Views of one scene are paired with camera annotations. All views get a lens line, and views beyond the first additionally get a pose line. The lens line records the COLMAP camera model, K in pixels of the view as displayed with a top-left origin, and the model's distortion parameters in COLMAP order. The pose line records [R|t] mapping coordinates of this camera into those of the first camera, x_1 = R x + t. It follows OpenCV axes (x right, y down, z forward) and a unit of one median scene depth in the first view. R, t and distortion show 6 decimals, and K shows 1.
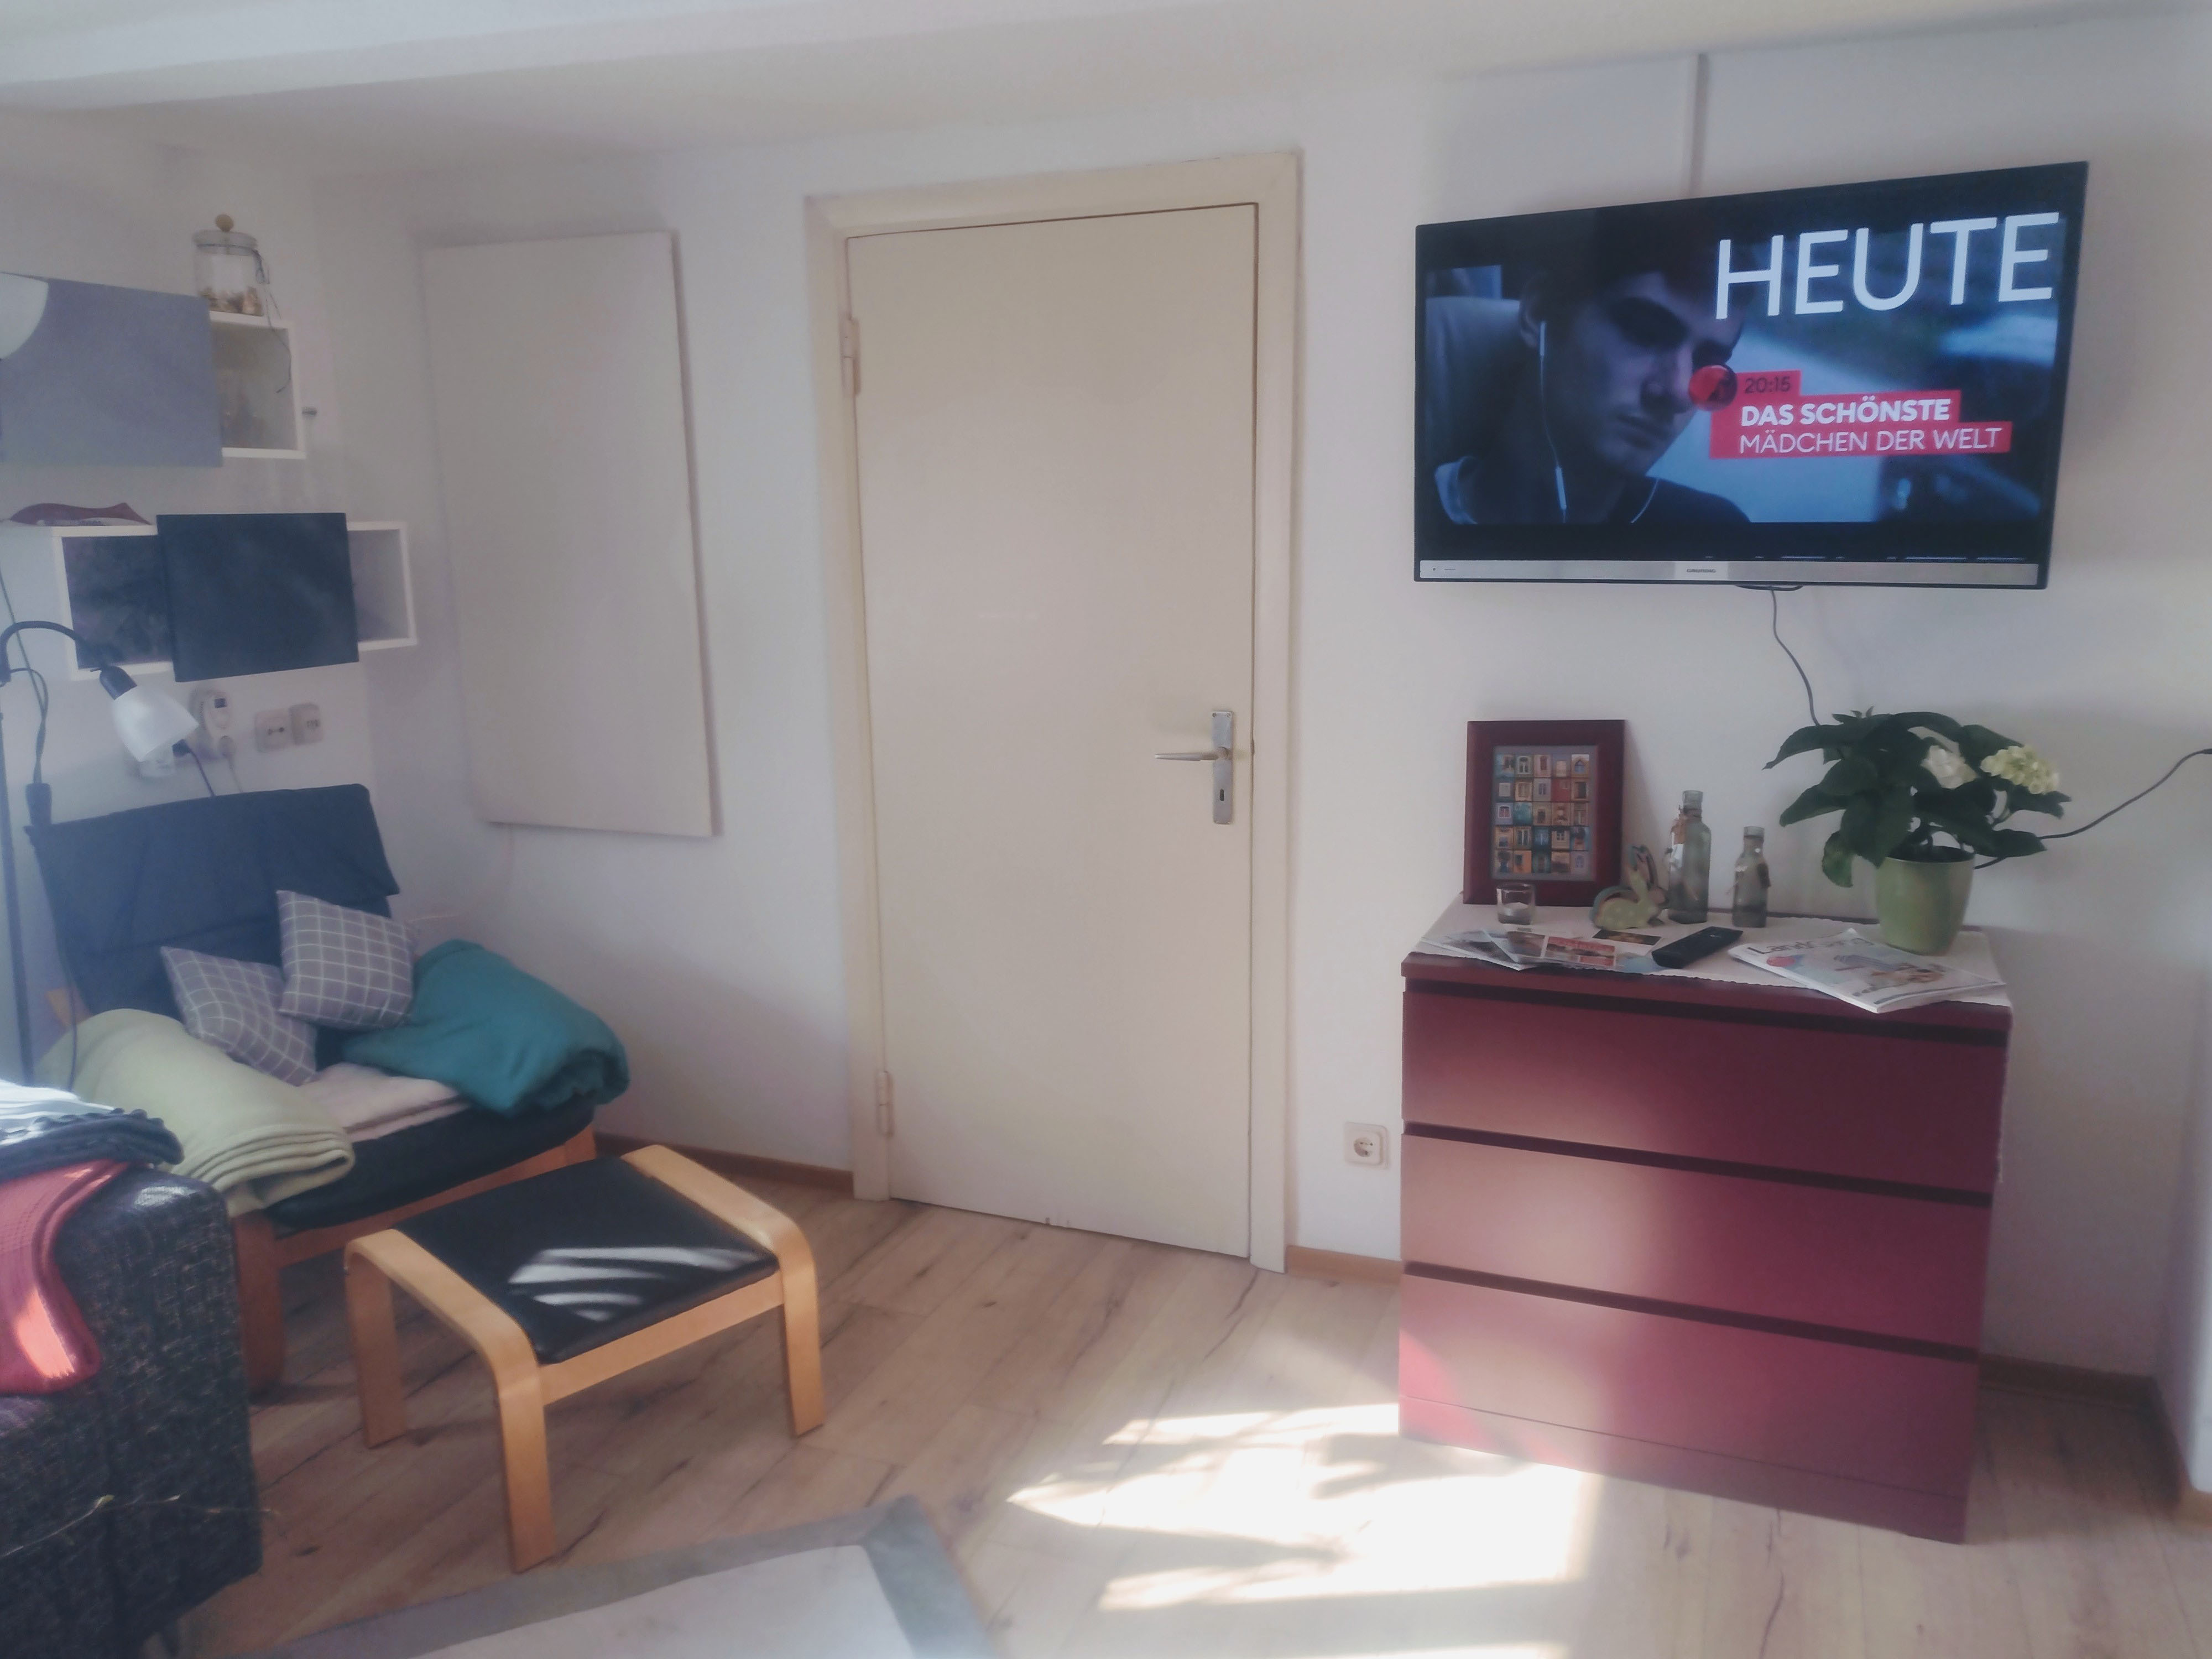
lens RADIAL K [[1663.7, 0, 1113.3], [0, 1663.7, 842.6], [0, 0, 1]] dist [0.073245, -0.066509]
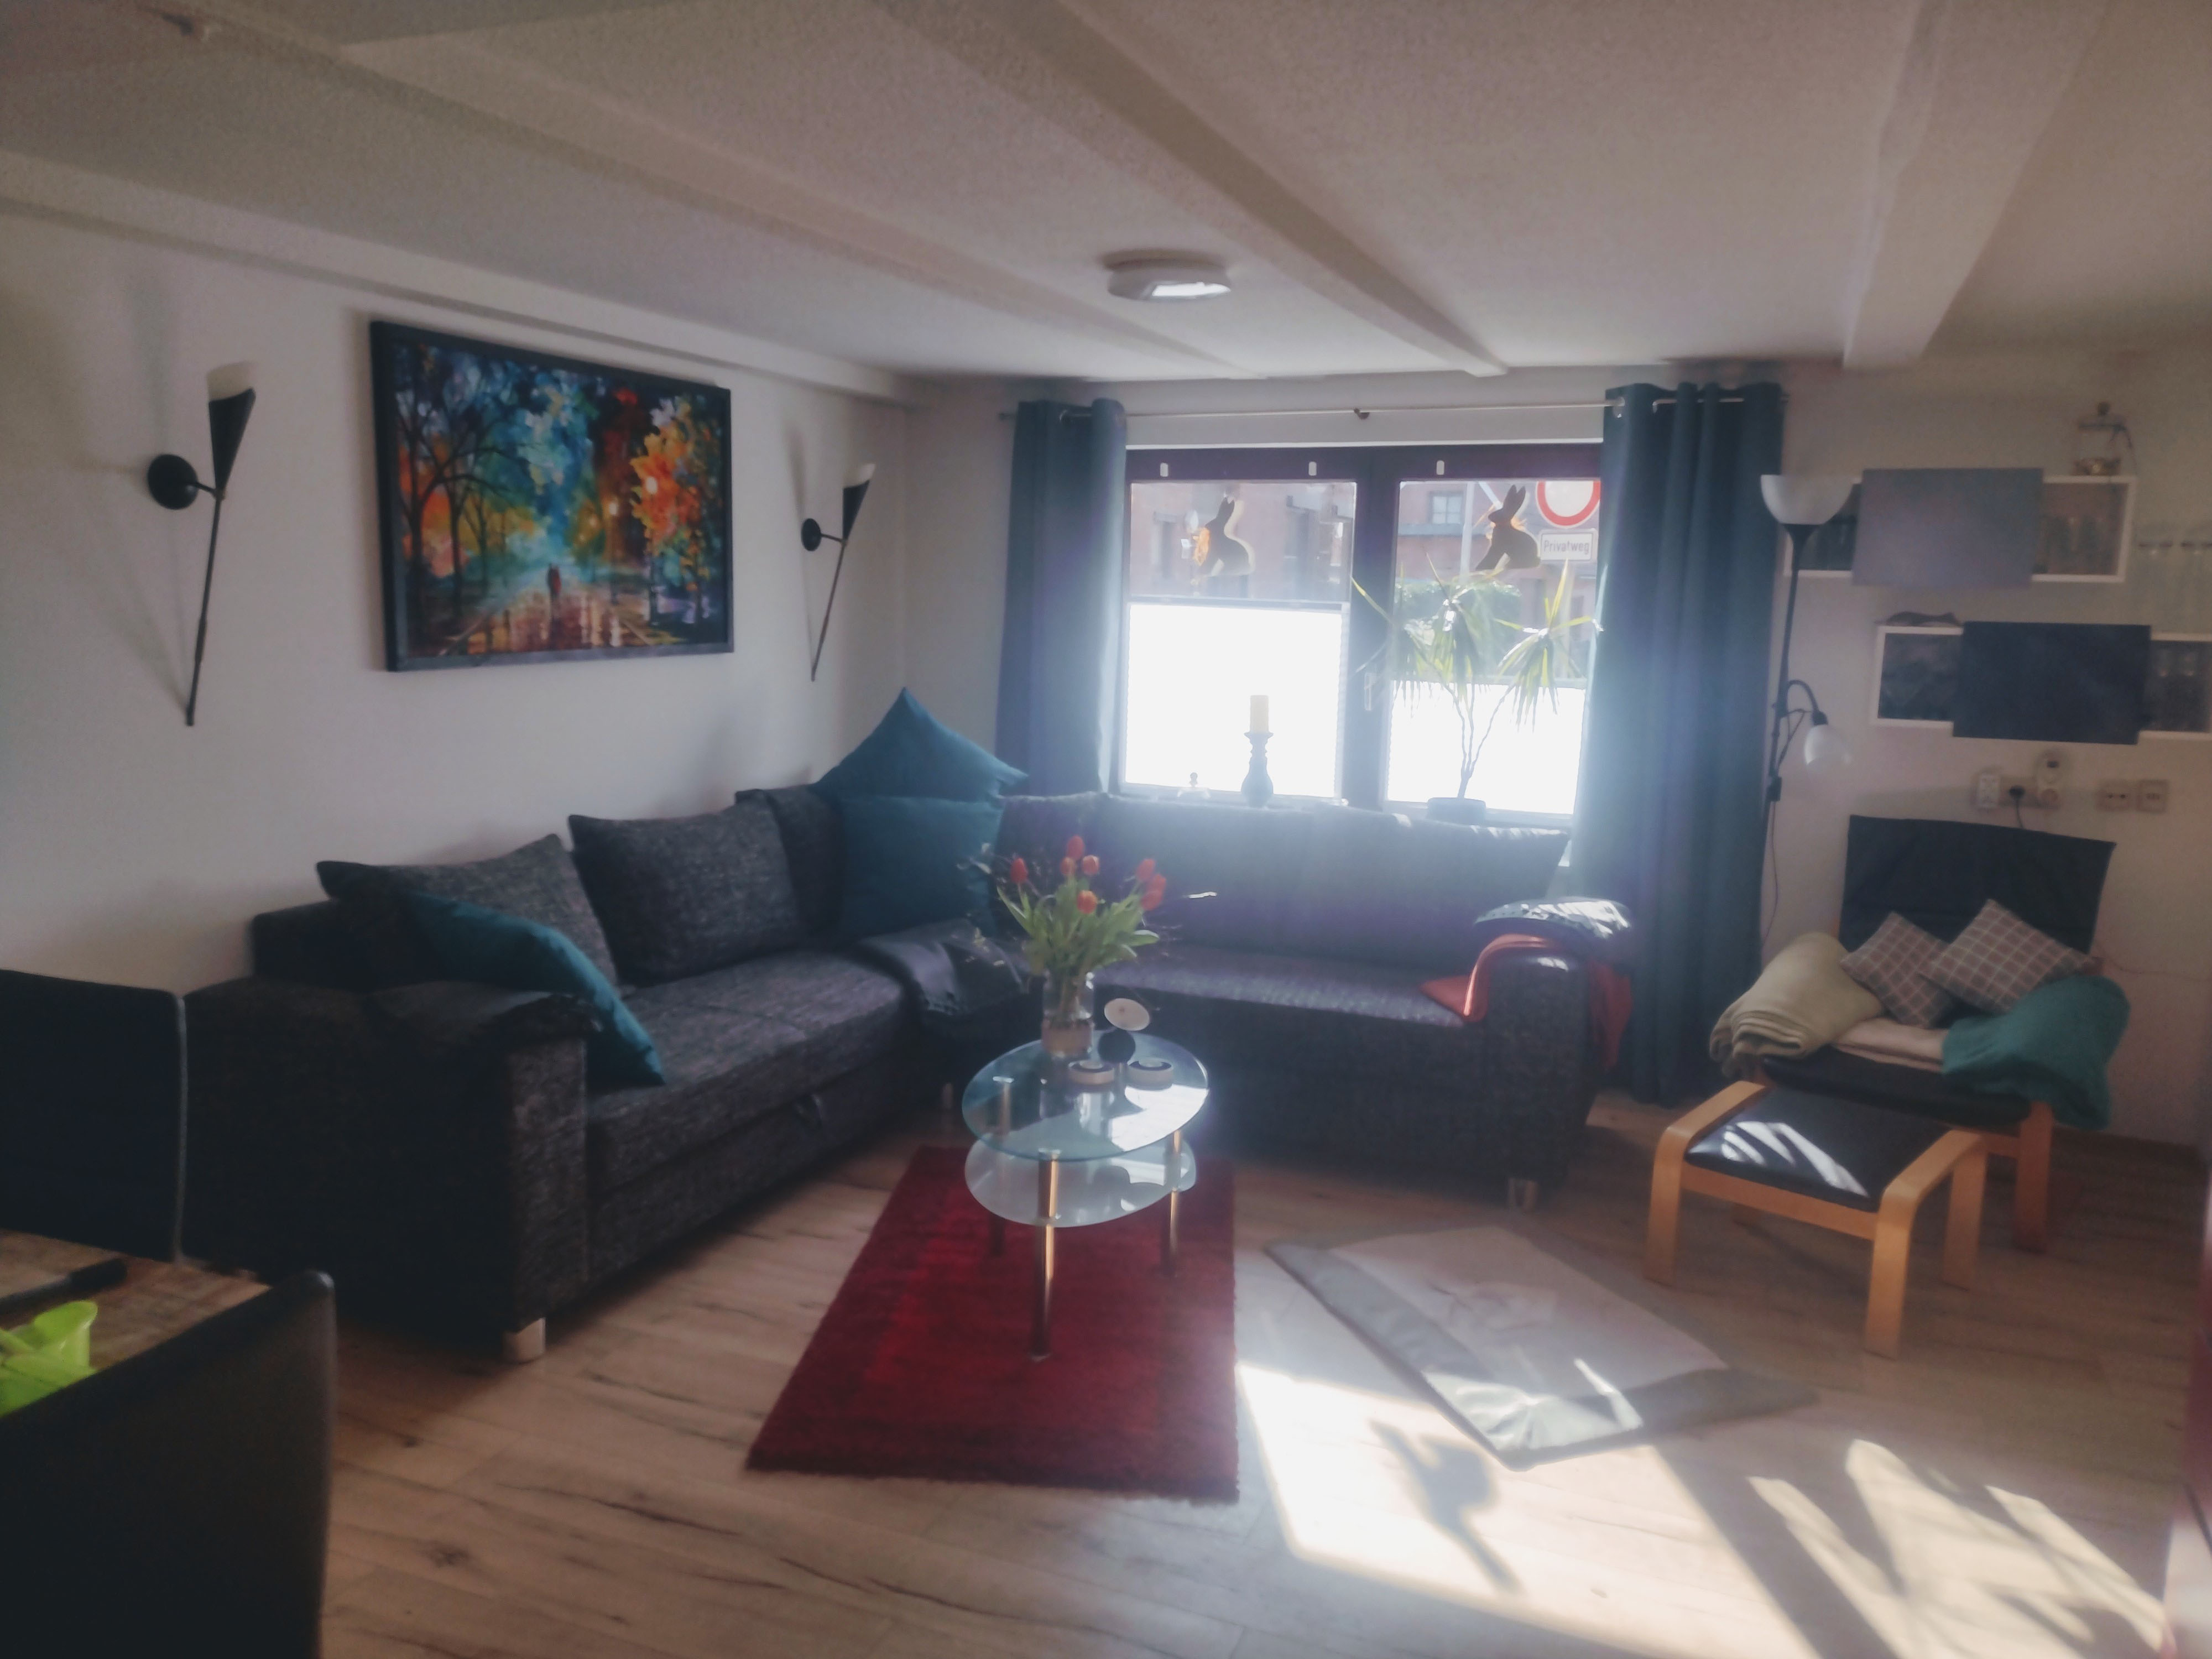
lens RADIAL K [[1663.7, 0, 1115.3], [0, 1663.7, 831.9], [0, 0, 1]] dist [0.073245, -0.066509]
pose [[-0.009342, 0.151718, -0.988380, 1.016093], [-0.225457, 0.962652, 0.149900, -0.082641], [0.974208, 0.224237, 0.025213, 0.337341]]
